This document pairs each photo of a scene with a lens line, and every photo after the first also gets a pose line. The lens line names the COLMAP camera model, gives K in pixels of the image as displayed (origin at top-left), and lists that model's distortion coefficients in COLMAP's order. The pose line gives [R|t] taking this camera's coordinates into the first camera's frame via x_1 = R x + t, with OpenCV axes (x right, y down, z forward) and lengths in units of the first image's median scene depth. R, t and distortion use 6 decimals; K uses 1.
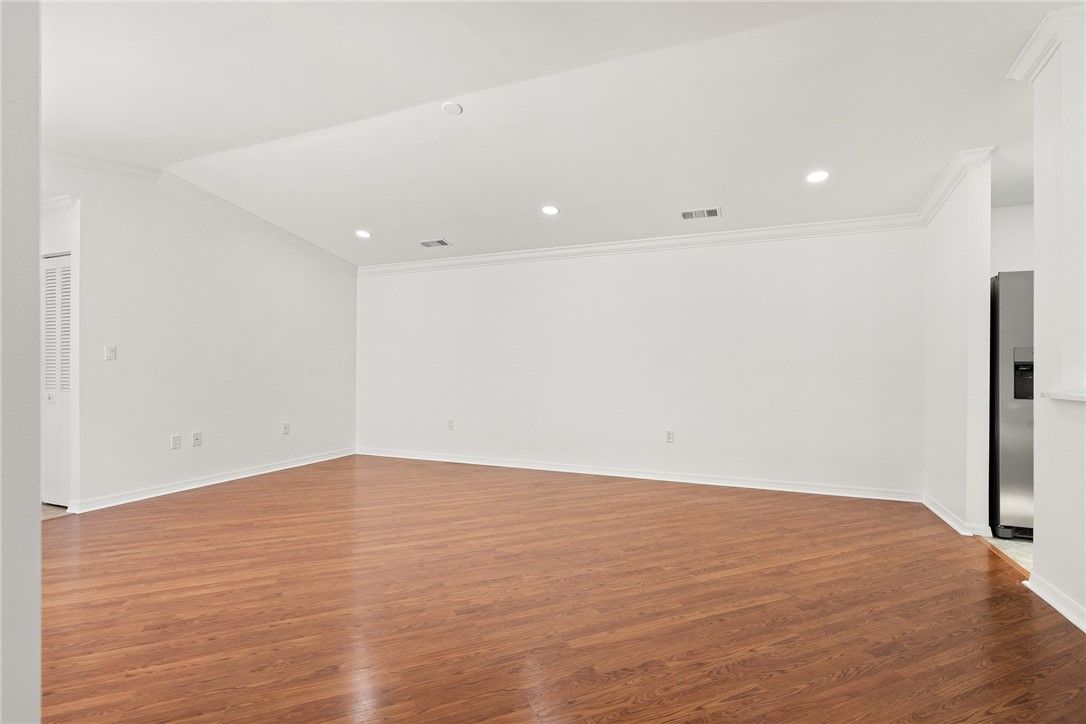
lens RADIAL K [[507.9, 0, 544.5], [0, 507.9, 364.7], [0, 0, 1]] dist [-0.001429, 0.000913]
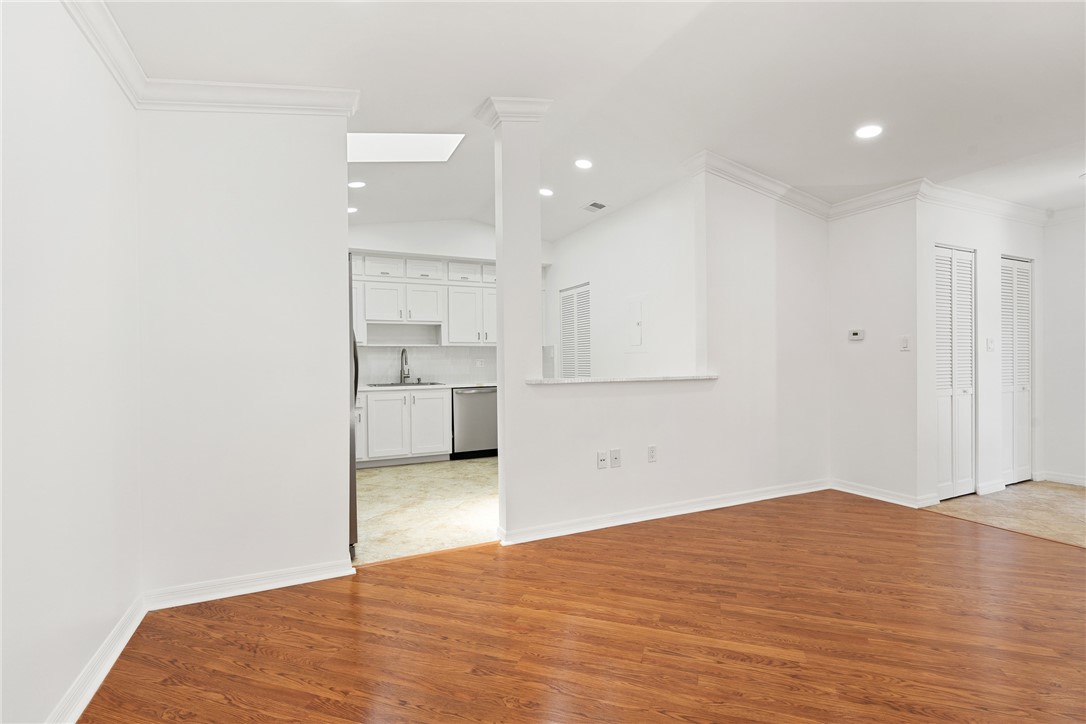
lens RADIAL K [[499.8, 0, 545.2], [0, 499.8, 364.3], [0, 0, 1]] dist [-0.000843, 0.000124]
pose [[-0.741013, 0.001309, 0.671489, 0.081125], [0.005253, 0.999979, 0.003848, 0.006830], [-0.671470, 0.006379, -0.741005, 1.471674]]
